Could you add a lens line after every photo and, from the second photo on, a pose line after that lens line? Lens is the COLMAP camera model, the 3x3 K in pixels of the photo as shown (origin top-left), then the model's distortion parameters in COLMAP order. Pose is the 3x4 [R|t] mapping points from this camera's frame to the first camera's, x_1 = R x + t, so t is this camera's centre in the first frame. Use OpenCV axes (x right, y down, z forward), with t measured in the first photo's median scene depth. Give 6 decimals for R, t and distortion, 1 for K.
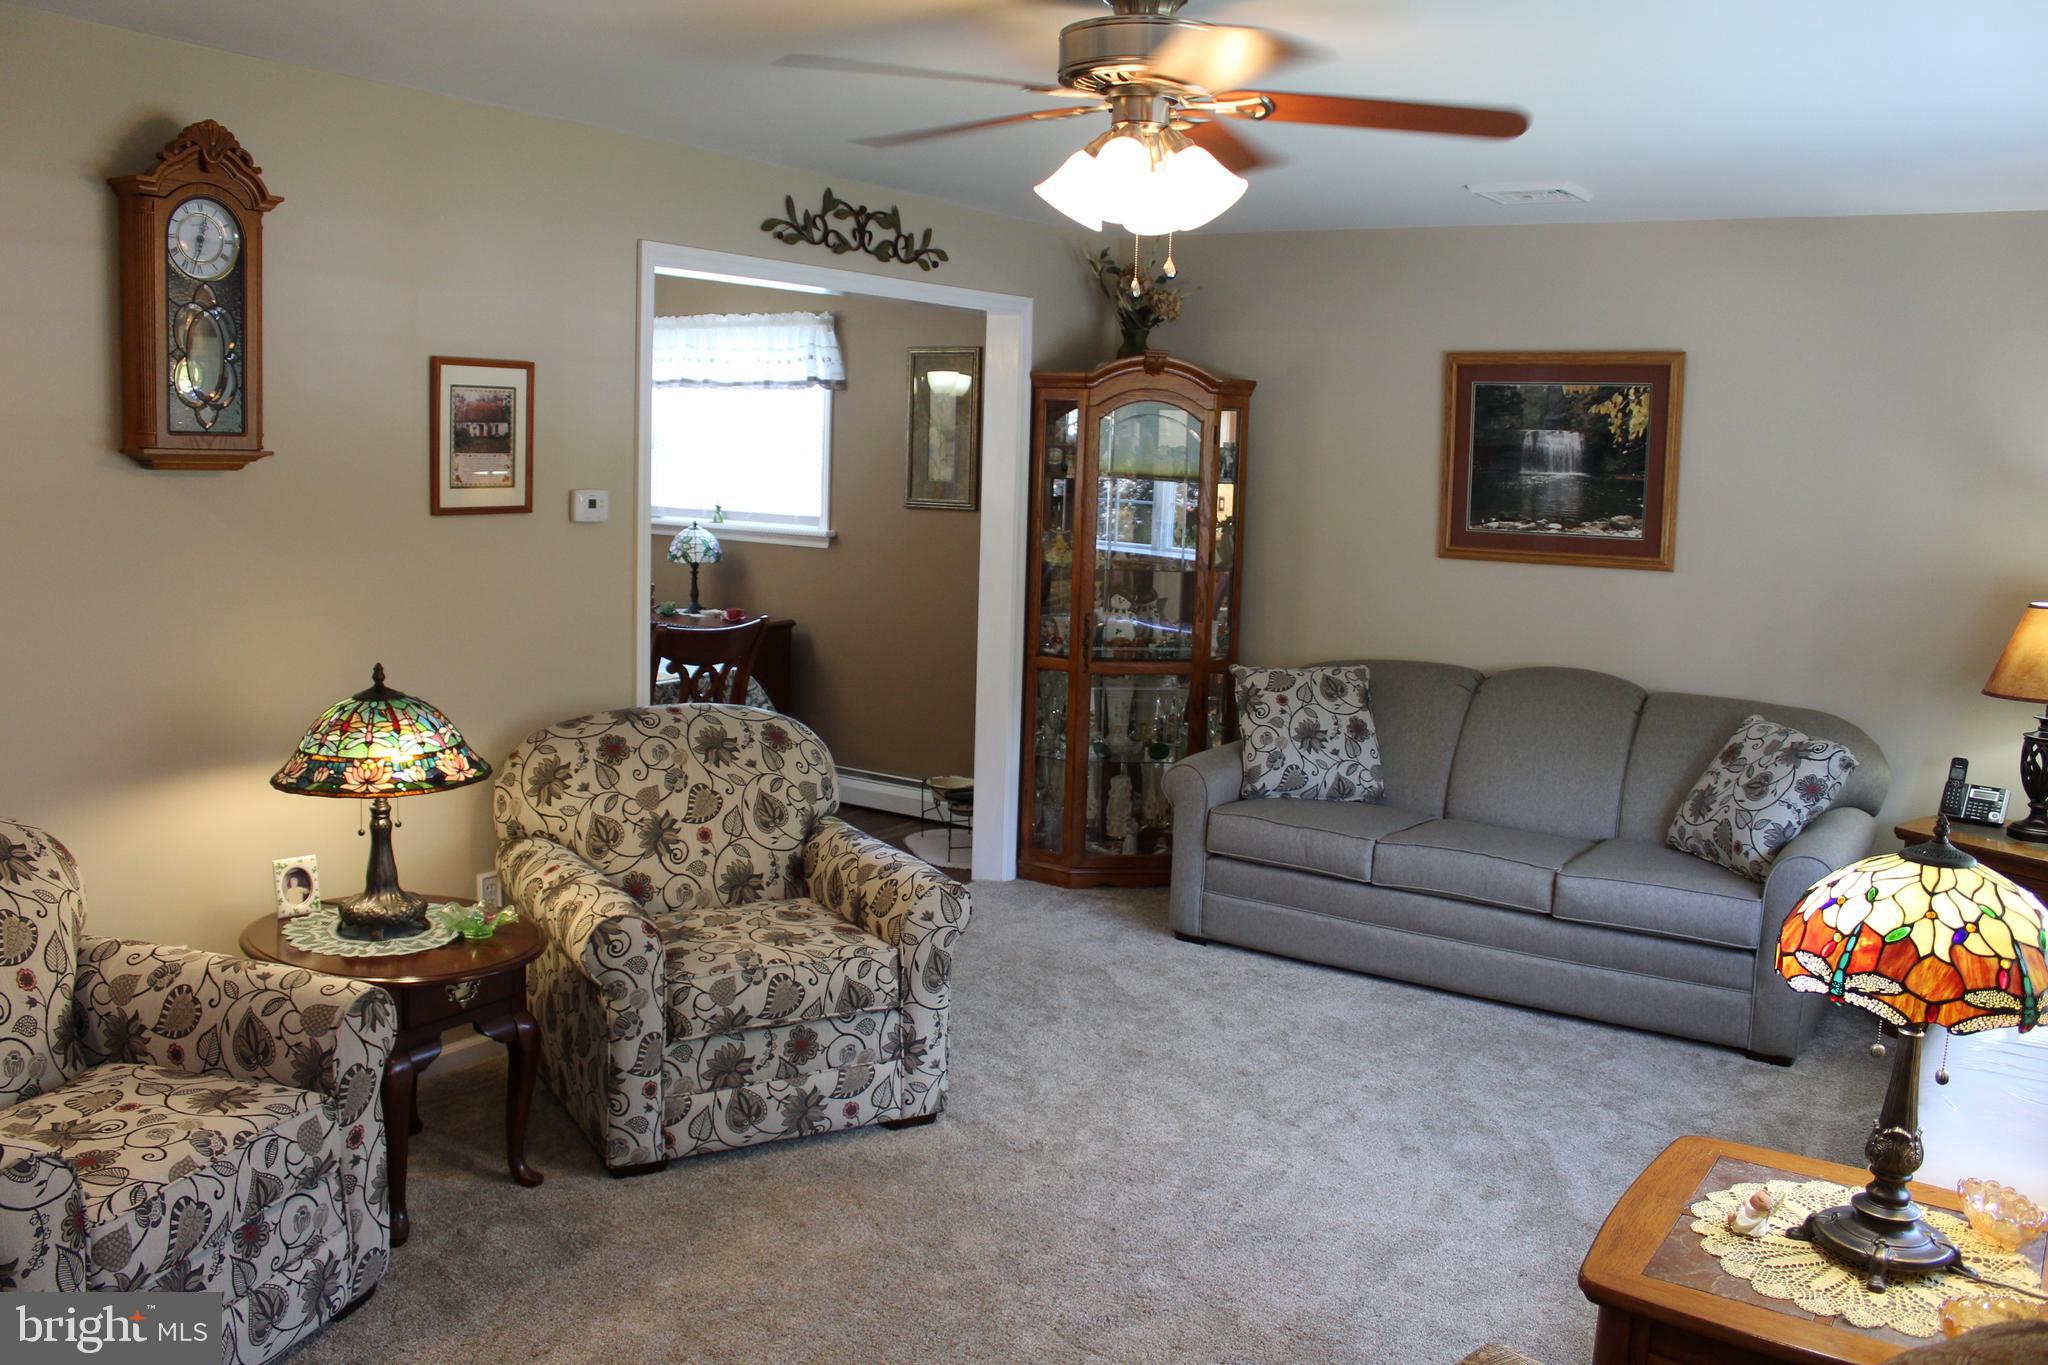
lens RADIAL K [[1696.3, 0, 1015.2], [0, 1696.3, 691.2], [0, 0, 1]] dist [-0.171986, 0.153963]
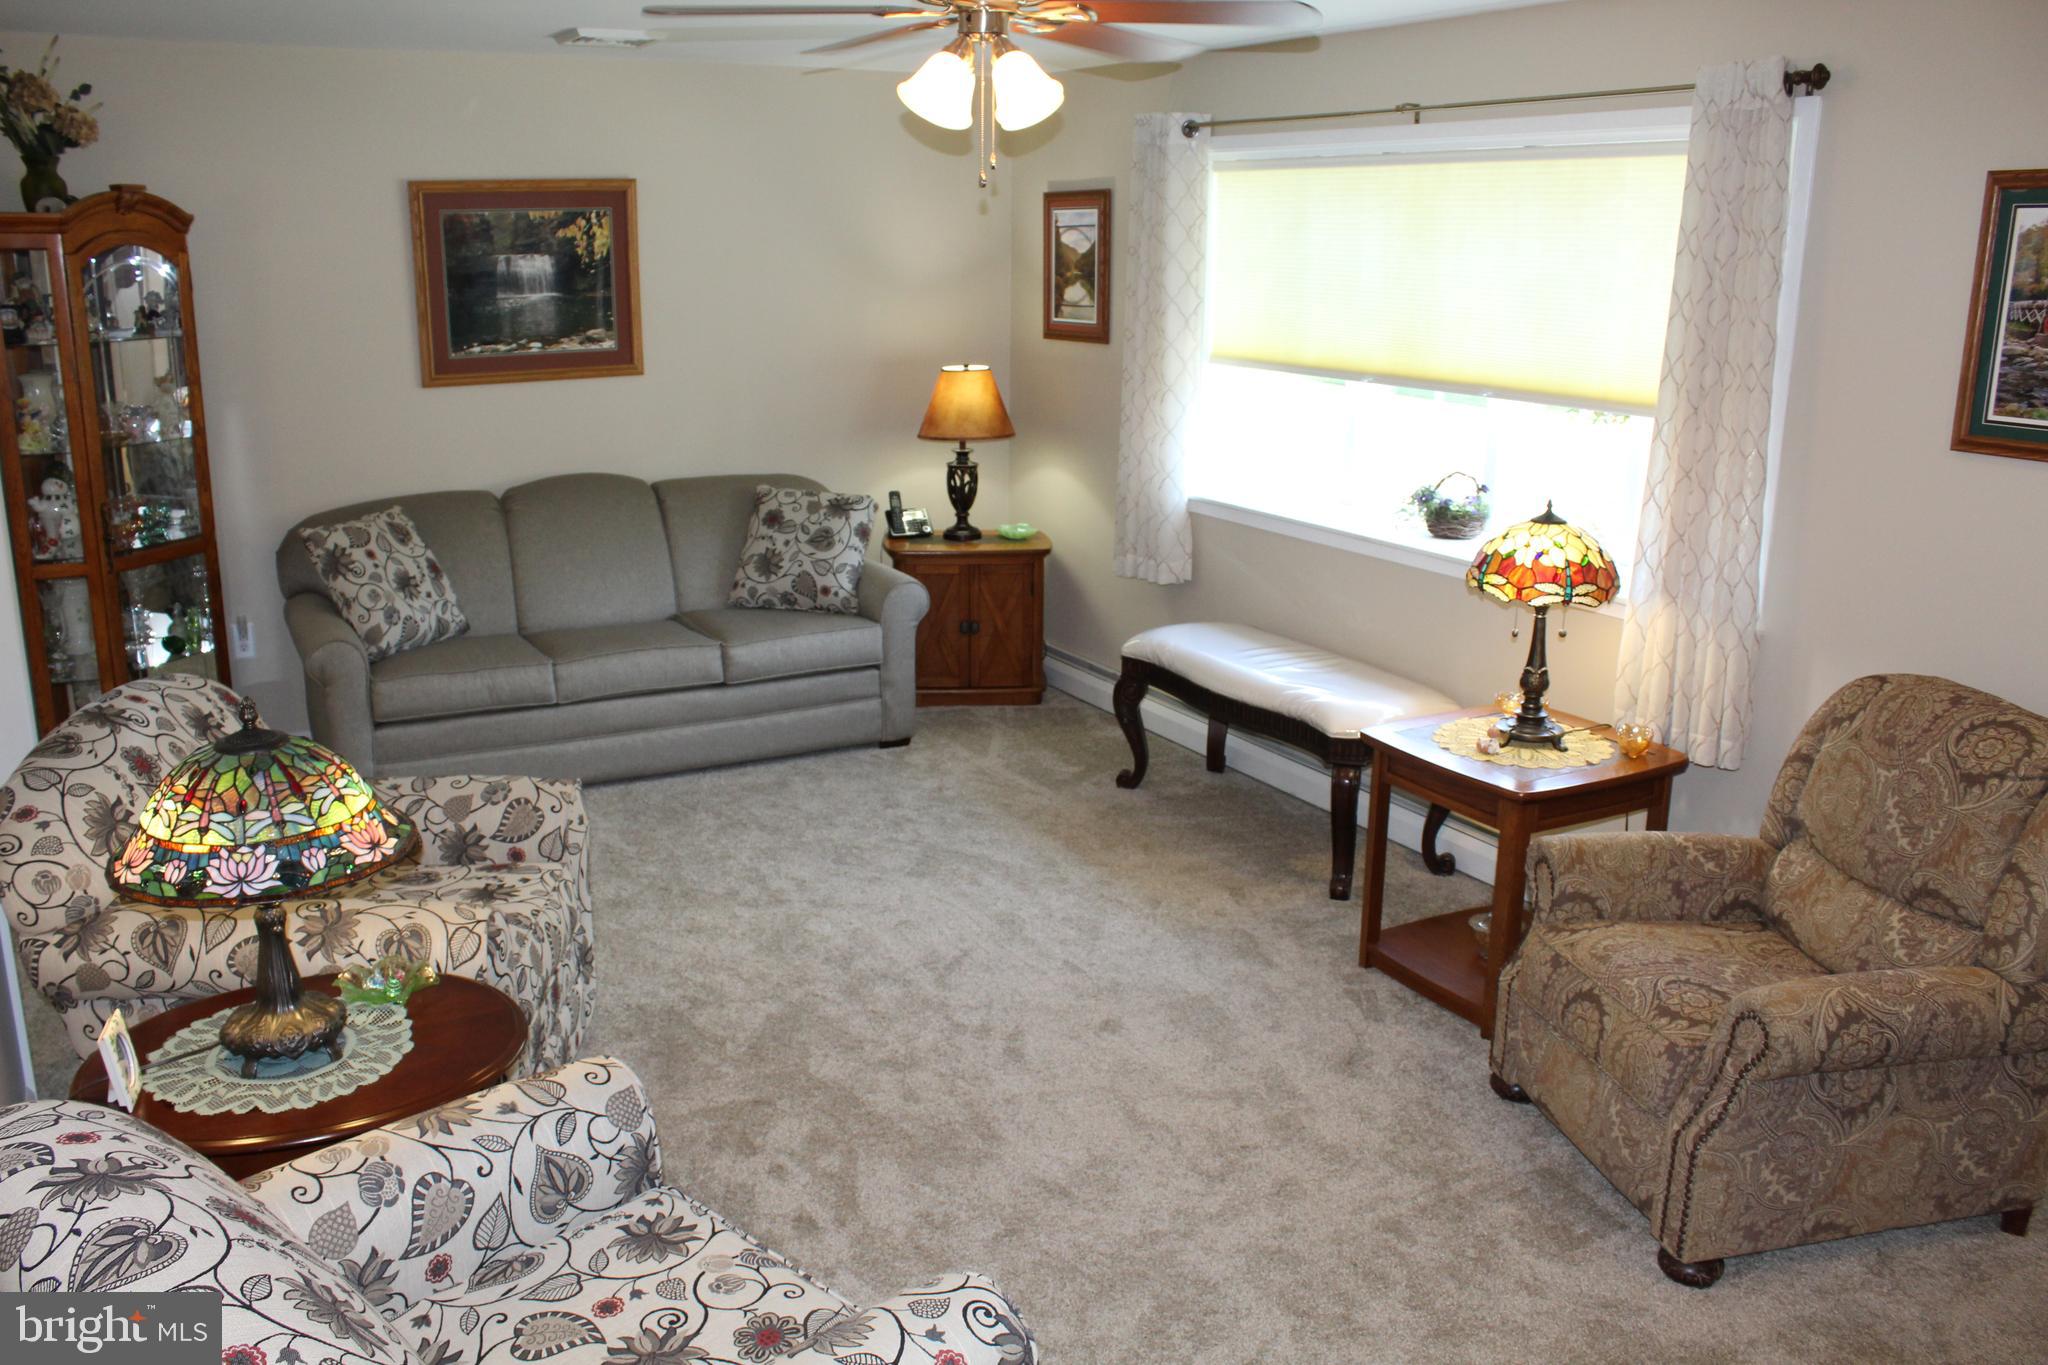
lens RADIAL K [[1696.3, 0, 1015.2], [0, 1696.3, 691.2], [0, 0, 1]] dist [-0.171986, 0.153963]
pose [[0.455669, -0.259121, 0.851599, -0.514792], [0.135902, 0.965729, 0.221131, -0.080798], [-0.879714, 0.014971, 0.475268, 0.231982]]
